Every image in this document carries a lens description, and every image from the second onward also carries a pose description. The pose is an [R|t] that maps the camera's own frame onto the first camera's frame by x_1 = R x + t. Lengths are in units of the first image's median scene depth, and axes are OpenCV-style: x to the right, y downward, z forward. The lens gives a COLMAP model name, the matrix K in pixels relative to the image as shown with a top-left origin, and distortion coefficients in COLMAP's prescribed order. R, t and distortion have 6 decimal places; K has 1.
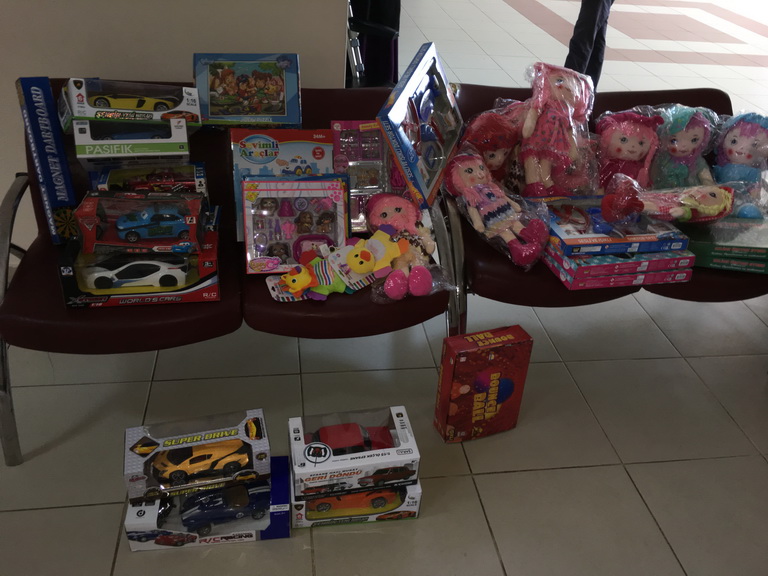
lens RADIAL K [[662.0, 0, 384.0], [0, 662.0, 288.0], [0, 0, 1]] dist [0.063101, -0.012127]
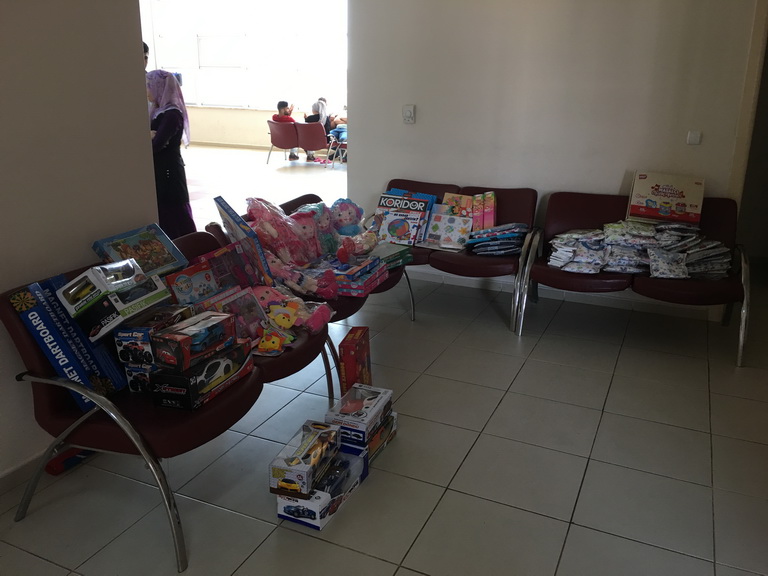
lens RADIAL K [[662.0, 0, 384.0], [0, 662.0, 288.0], [0, 0, 1]] dist [0.063101, -0.012127]
pose [[0.554211, -0.323858, 0.766789, -1.028104], [0.492906, 0.870010, 0.011197, -0.010455], [-0.670741, 0.371750, 0.641801, -0.180452]]
